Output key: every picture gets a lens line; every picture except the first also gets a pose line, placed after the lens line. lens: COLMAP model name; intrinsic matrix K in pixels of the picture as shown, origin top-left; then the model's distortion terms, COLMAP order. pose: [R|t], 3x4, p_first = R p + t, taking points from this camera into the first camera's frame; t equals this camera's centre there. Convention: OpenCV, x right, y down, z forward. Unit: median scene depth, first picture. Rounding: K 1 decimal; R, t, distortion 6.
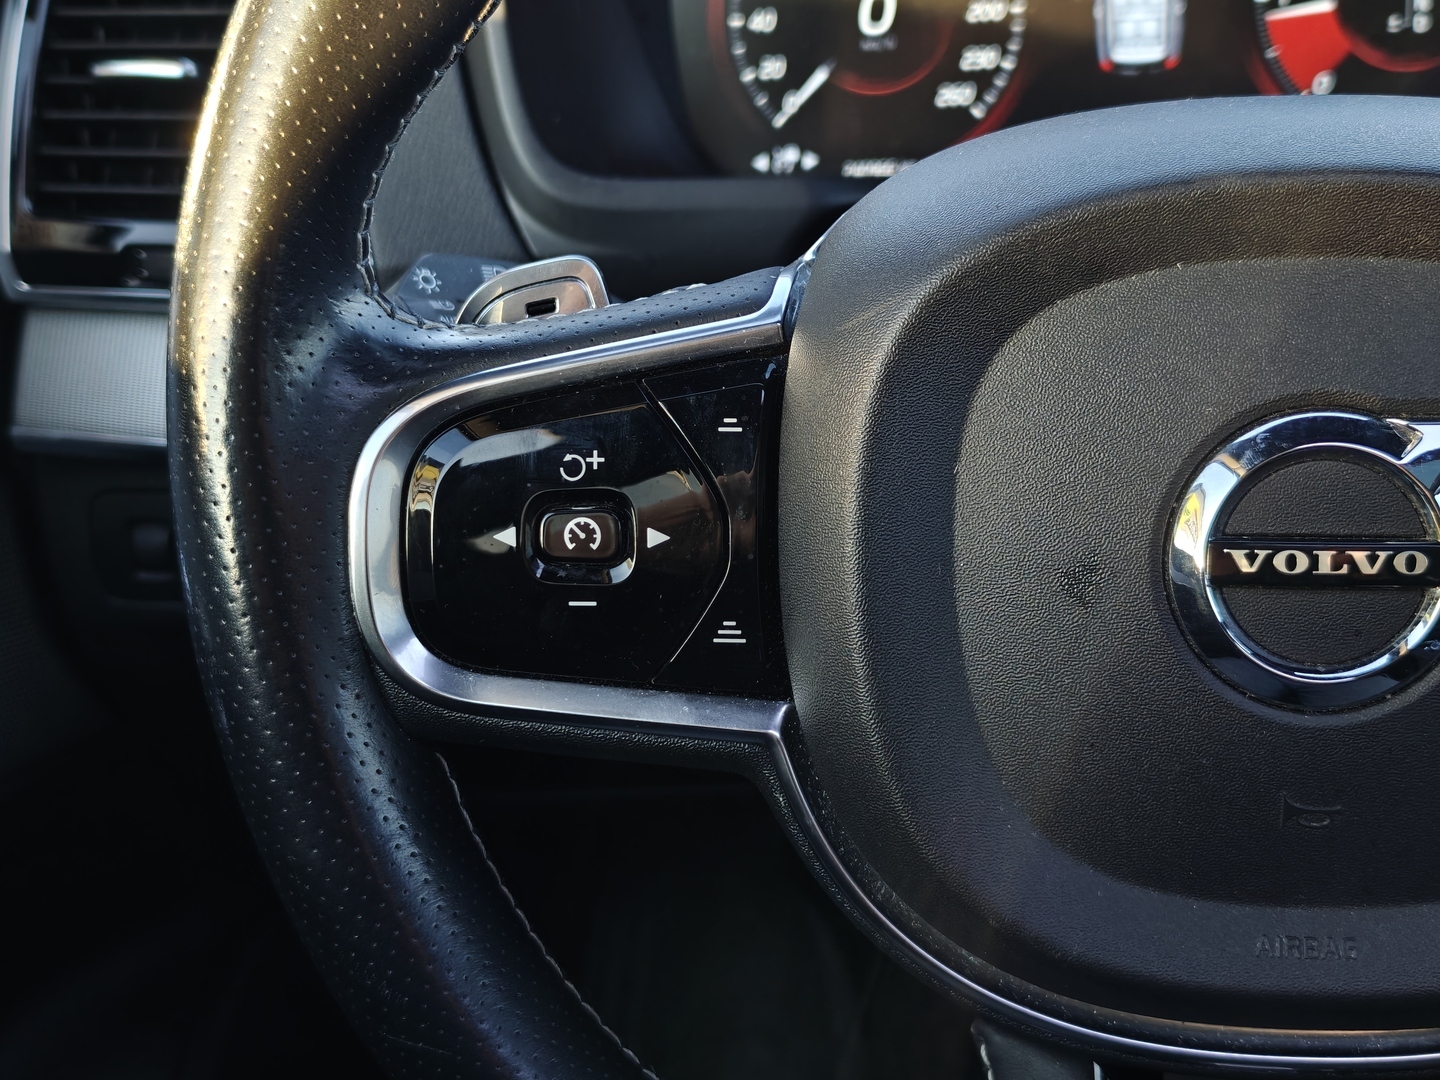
lens RADIAL K [[2033.7, 0, 720.0], [0, 2033.7, 540.0], [0, 0, 1]] dist [0.218074, -0.922499]
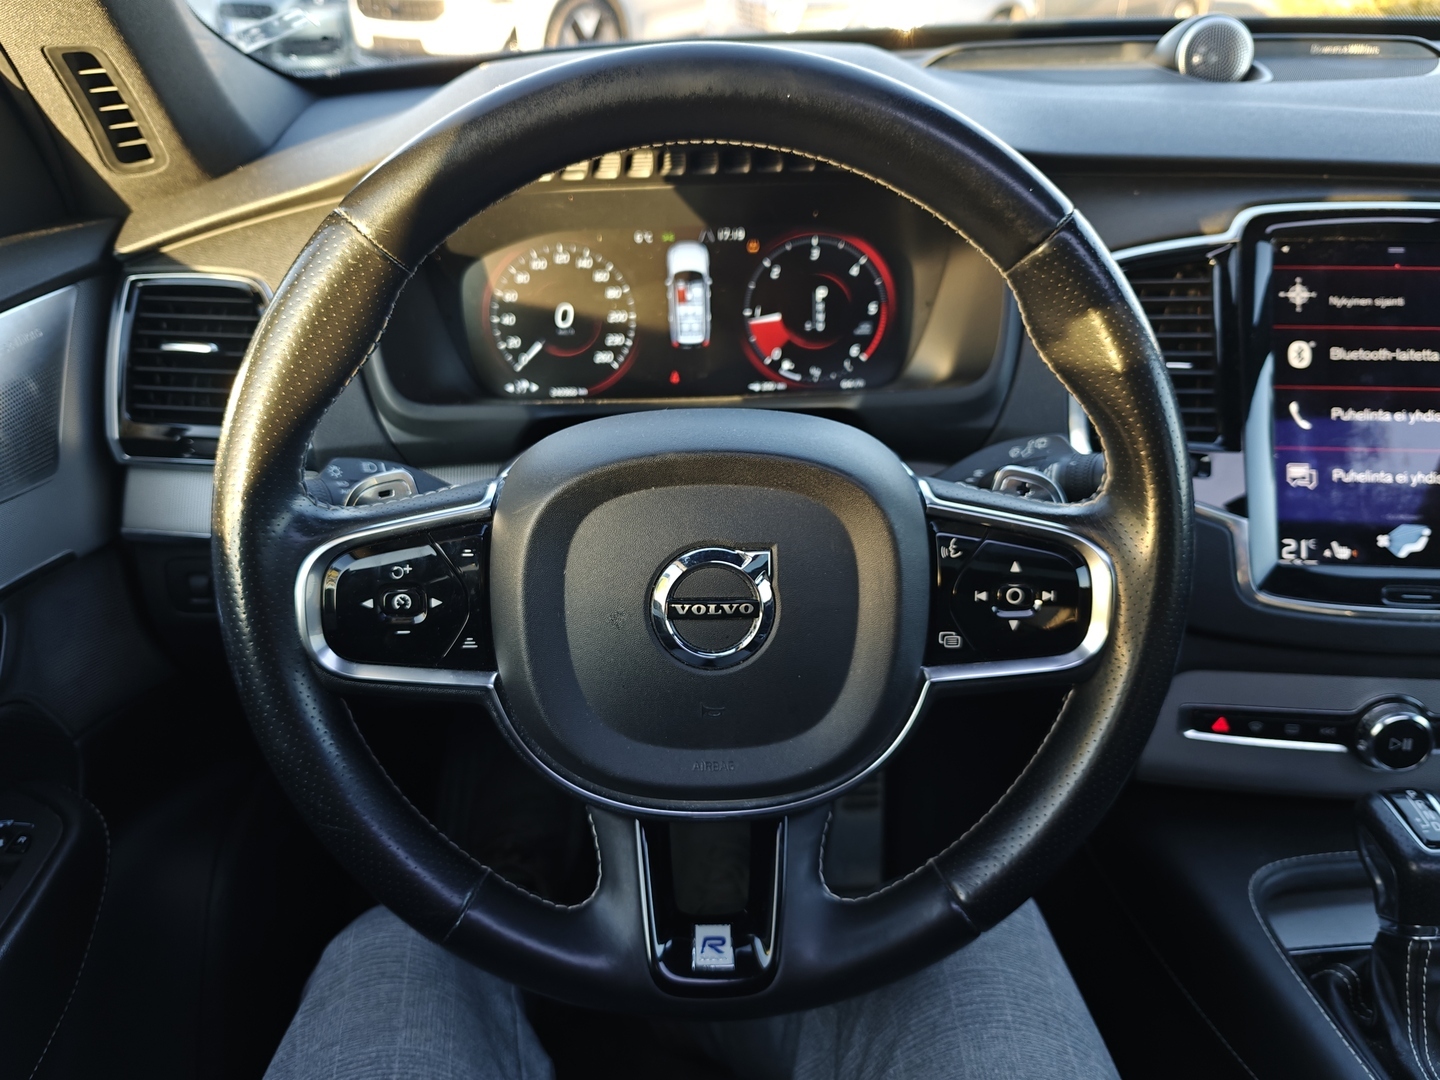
lens RADIAL K [[1164.2, 0, 720.0], [0, 1164.2, 540.0], [0, 0, 1]] dist [0.000740, -0.005484]
pose [[0.986623, -0.019305, 0.161871, 0.069507], [0.018758, 0.999812, 0.004905, -0.069107], [-0.161935, -0.001803, 0.986800, -0.331111]]
